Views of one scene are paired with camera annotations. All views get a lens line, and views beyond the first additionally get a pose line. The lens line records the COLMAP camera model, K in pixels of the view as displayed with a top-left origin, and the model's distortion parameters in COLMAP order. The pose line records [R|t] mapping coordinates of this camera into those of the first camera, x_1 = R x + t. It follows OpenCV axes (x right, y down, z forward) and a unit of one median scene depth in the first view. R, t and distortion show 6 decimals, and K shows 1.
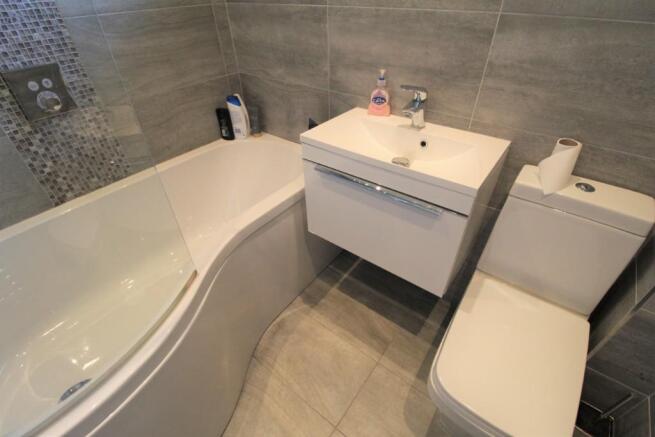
lens RADIAL K [[306.9, 0, 329.6], [0, 306.9, 218.7], [0, 0, 1]] dist [0.003279, -0.015712]
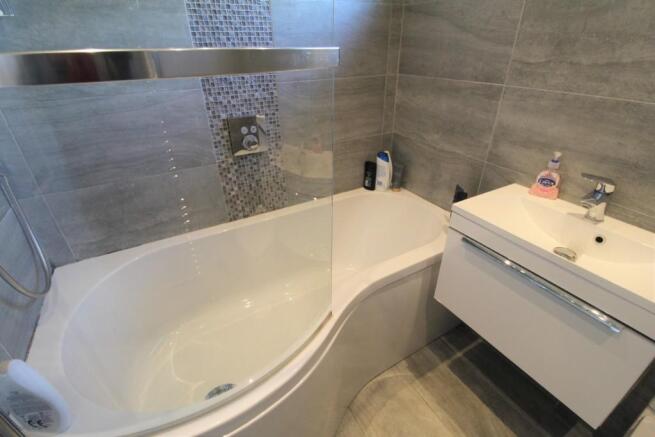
lens RADIAL K [[306.9, 0, 329.6], [0, 306.9, 218.7], [0, 0, 1]] dist [0.003279, -0.015712]
pose [[0.920892, 0.196491, -0.336672, -0.105279], [-0.241732, 0.965405, -0.097768, -0.028512], [0.305815, 0.171418, 0.936533, -0.046110]]
